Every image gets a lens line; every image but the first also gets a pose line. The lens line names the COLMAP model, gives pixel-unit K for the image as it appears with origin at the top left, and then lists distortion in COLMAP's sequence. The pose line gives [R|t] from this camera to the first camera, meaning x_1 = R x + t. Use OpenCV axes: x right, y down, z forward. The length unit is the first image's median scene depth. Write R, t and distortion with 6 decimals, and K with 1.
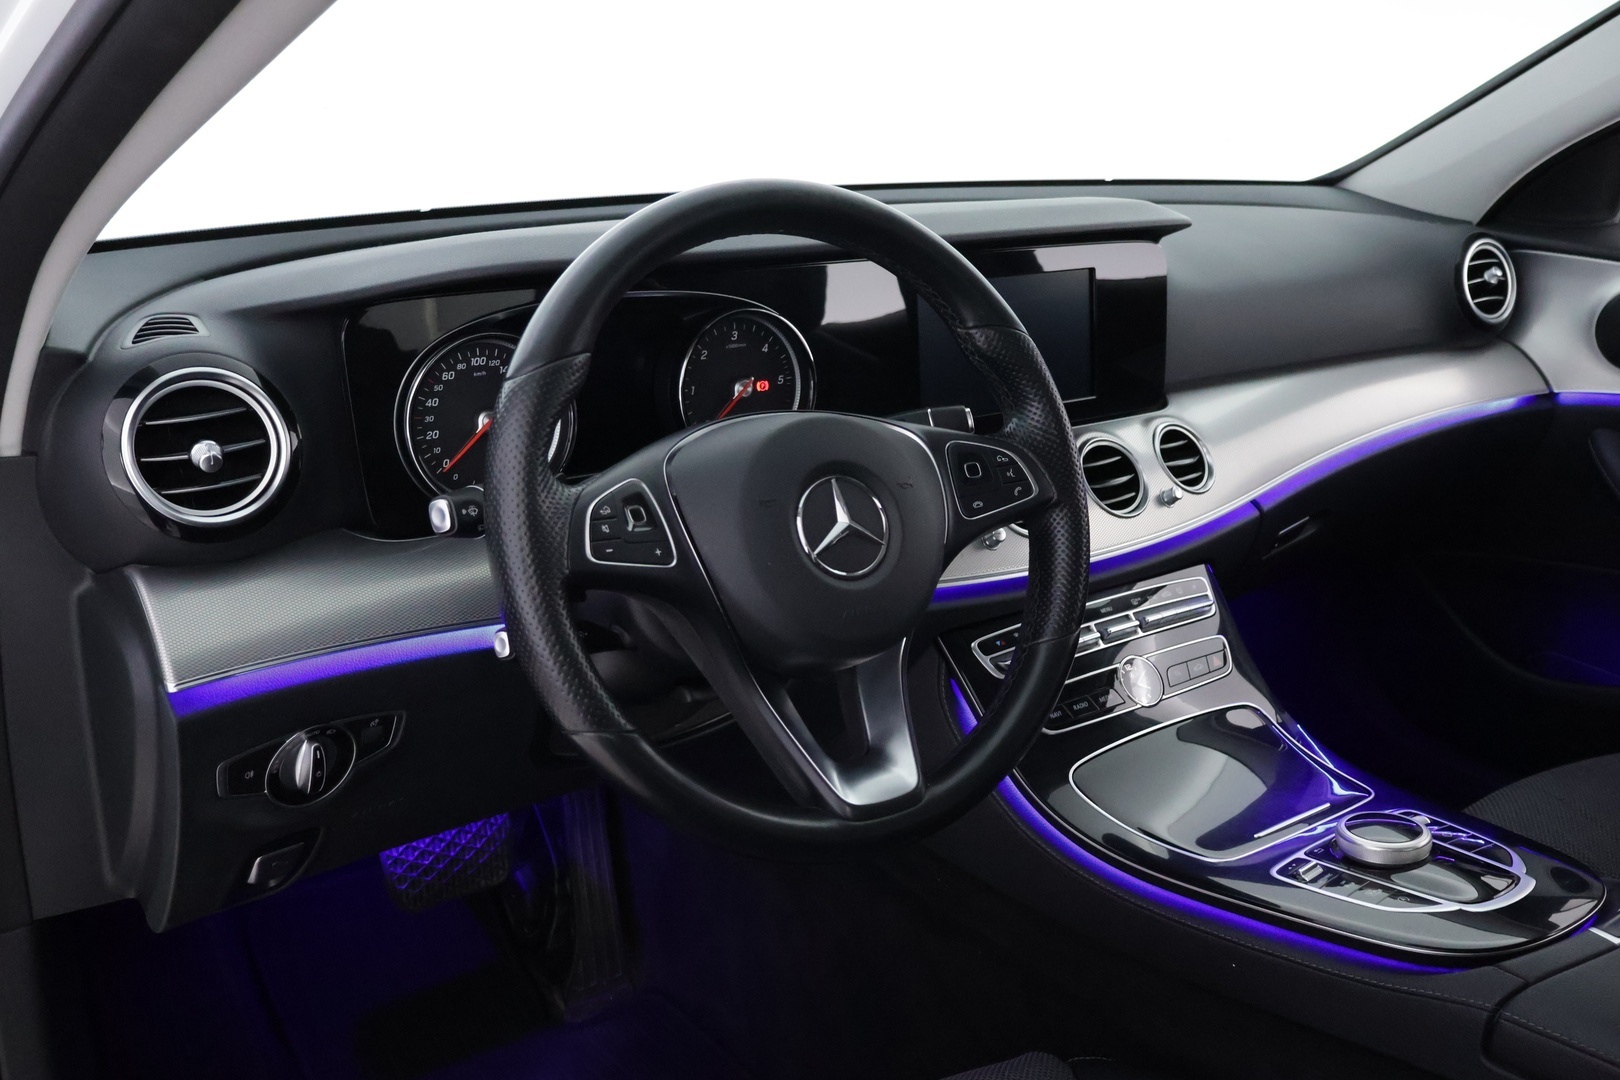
lens RADIAL K [[1475.1, 0, 808.5], [0, 1475.1, 538.3], [0, 0, 1]] dist [0.006427, 0.000000]
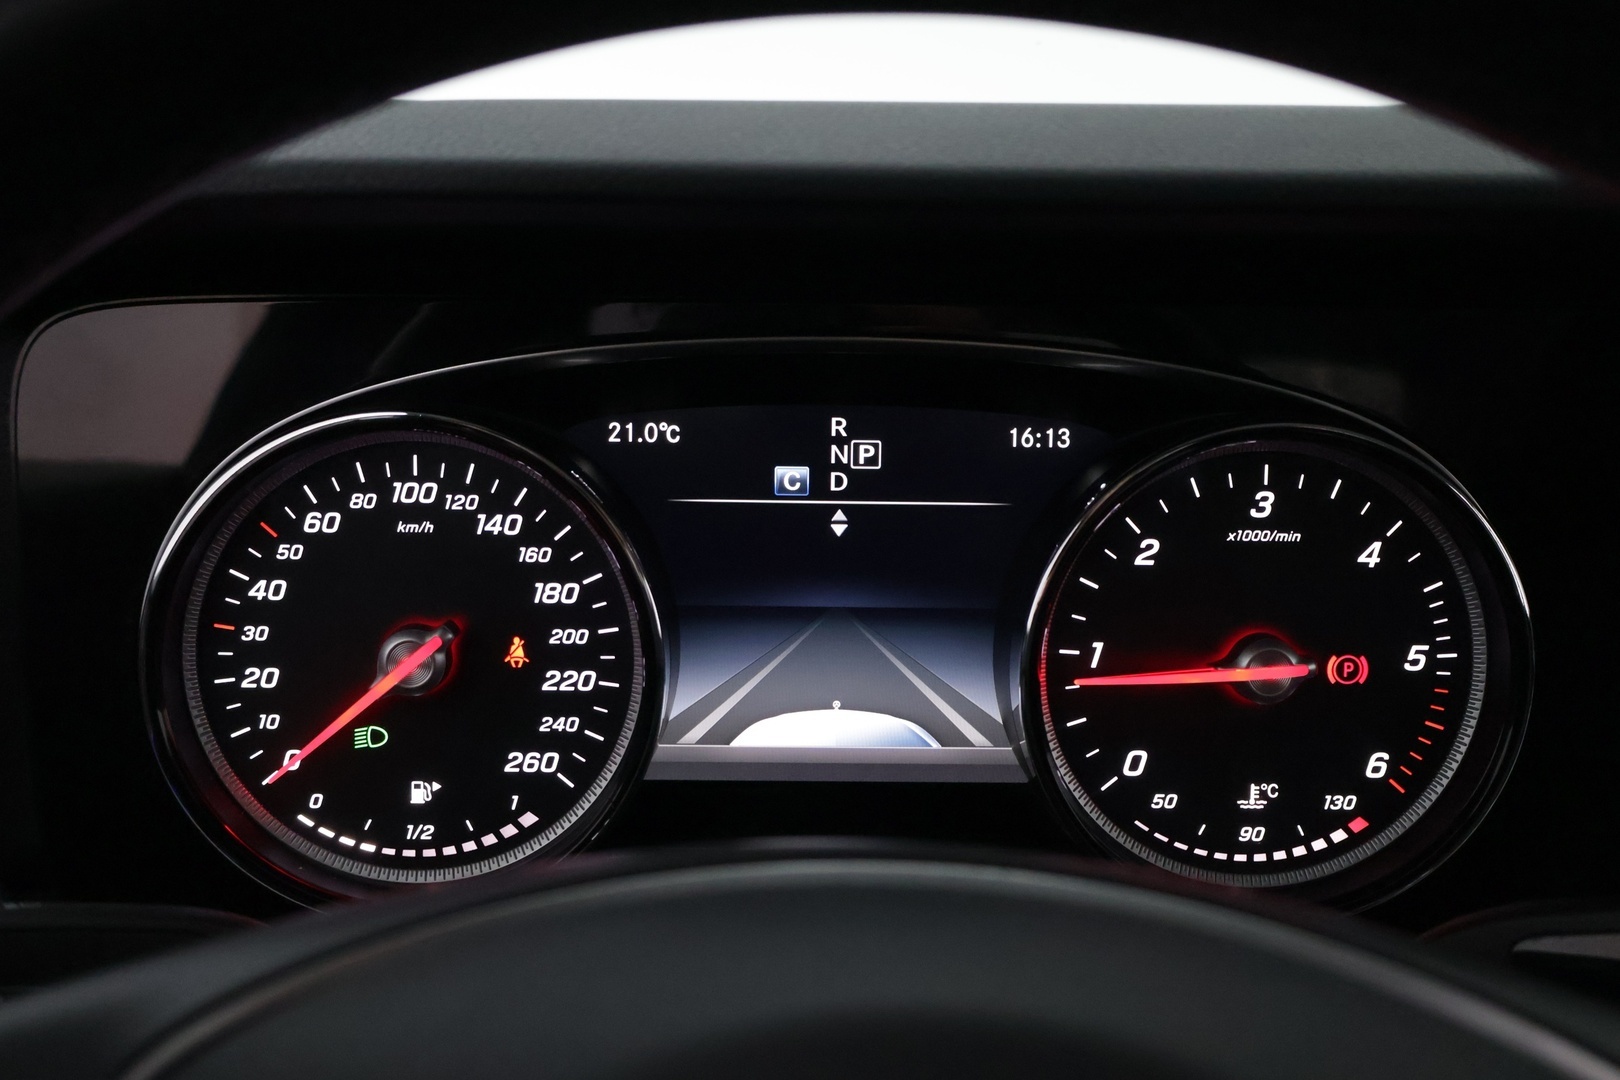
lens RADIAL K [[1781.0, 0, 803.6], [0, 1781.0, 530.1], [0, 0, 1]] dist [-0.018628, 0.000000]
pose [[0.828923, 0.121281, -0.546056, 0.088899], [-0.173884, 0.983716, -0.045472, -0.108527], [0.531649, 0.132644, 0.836514, 0.697971]]
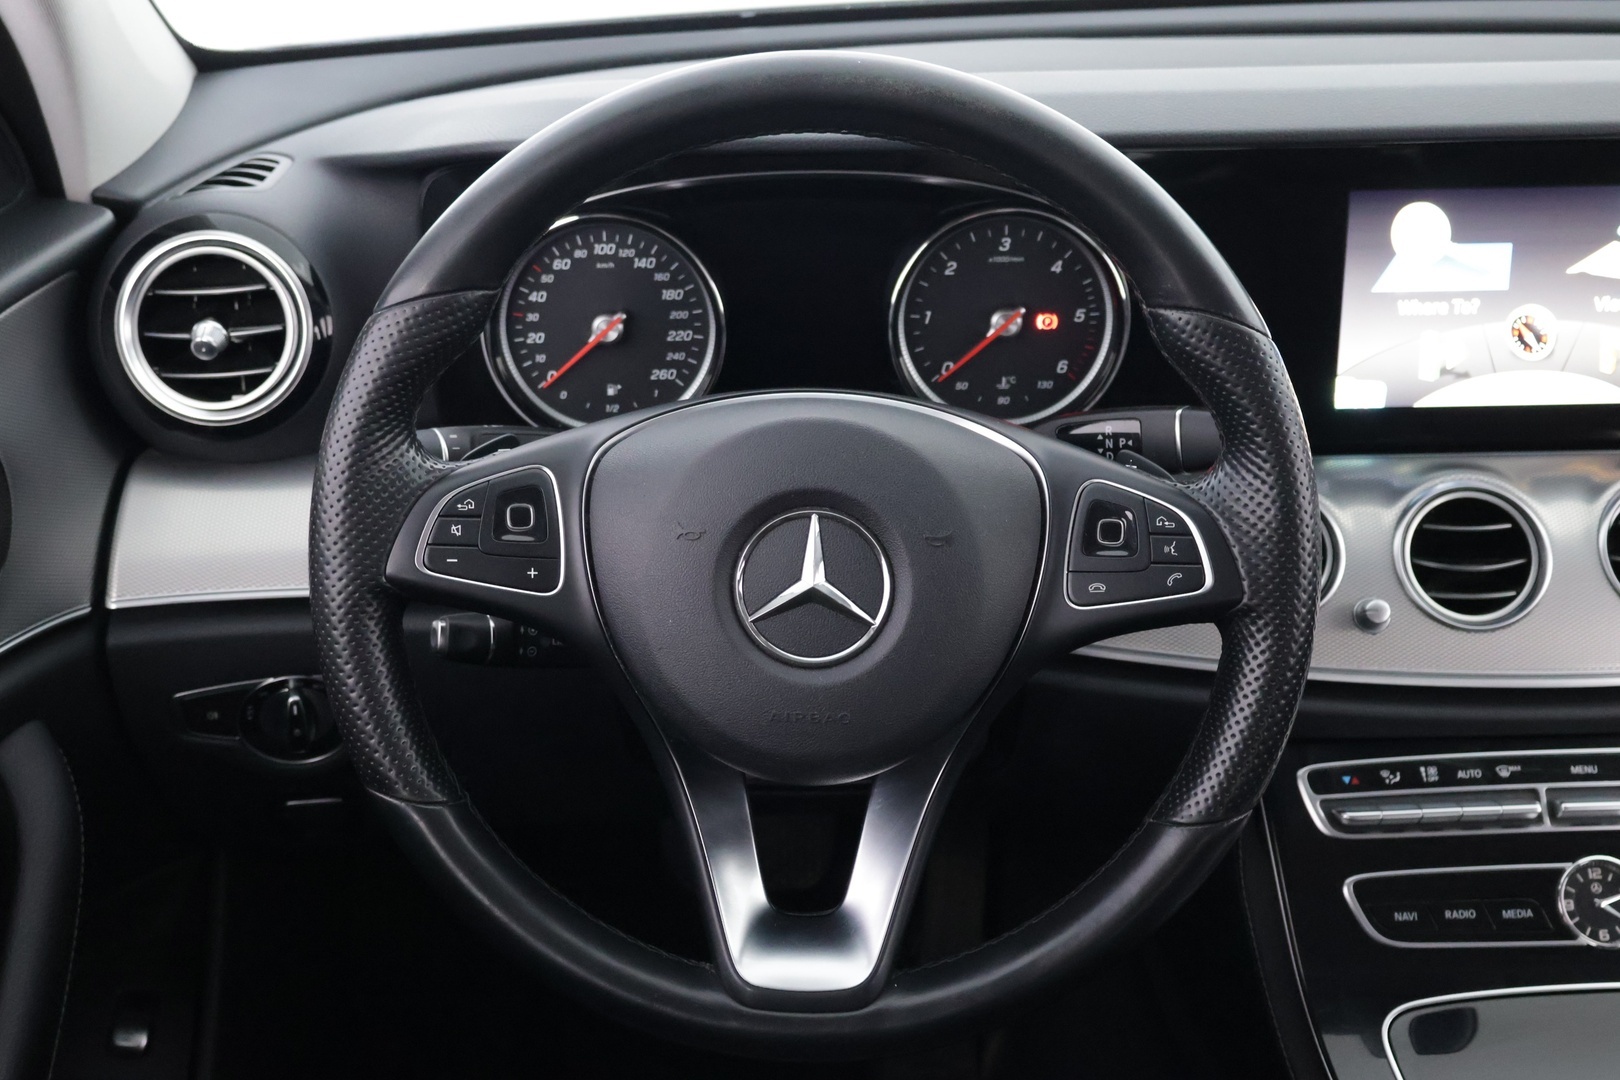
lens RADIAL K [[1922.4, 0, 808.6], [0, 1922.4, 537.7], [0, 0, 1]] dist [0.001830, 0.000000]
pose [[0.824352, 0.206220, -0.527178, 0.413911], [-0.149749, 0.977549, 0.148230, -0.137819], [0.545911, -0.043250, 0.836726, 0.229412]]
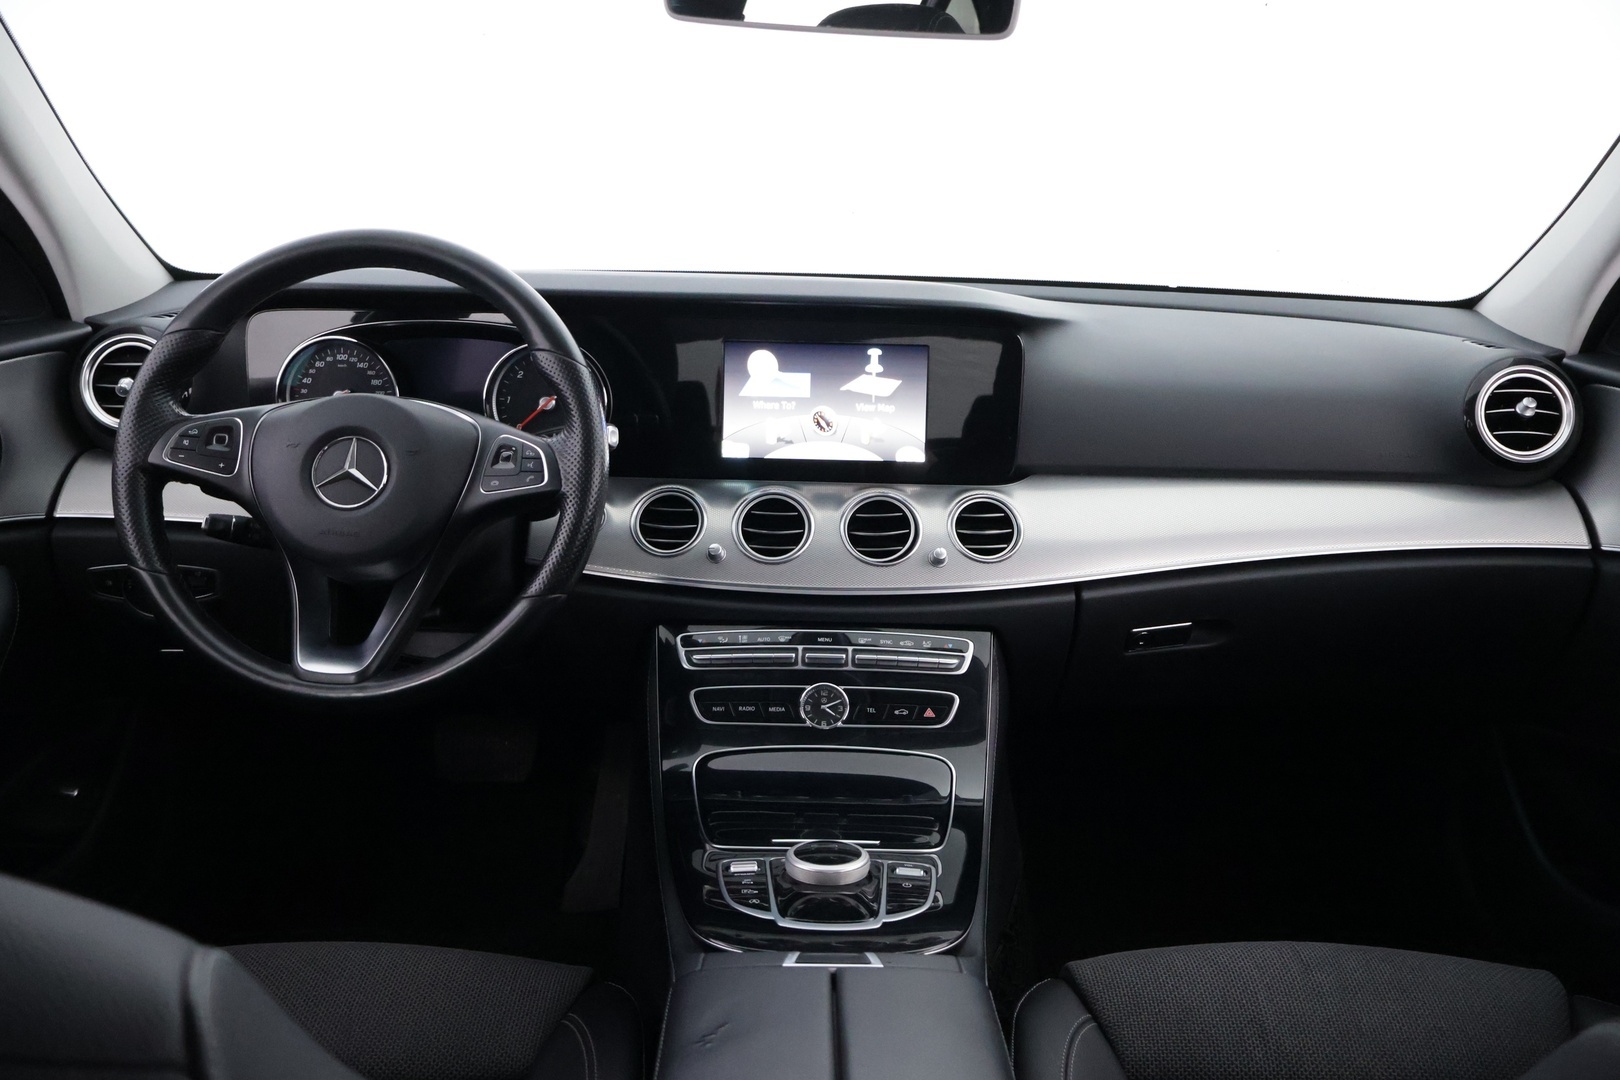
lens RADIAL K [[1360.7, 0, 815.7], [0, 1360.7, 545.6], [0, 0, 1]] dist [-0.012249, -0.009545]
pose [[0.811860, 0.147672, -0.564869, 0.954061], [-0.190700, 0.981492, -0.017496, -0.002218], [0.551831, 0.121925, 0.824995, 0.170957]]
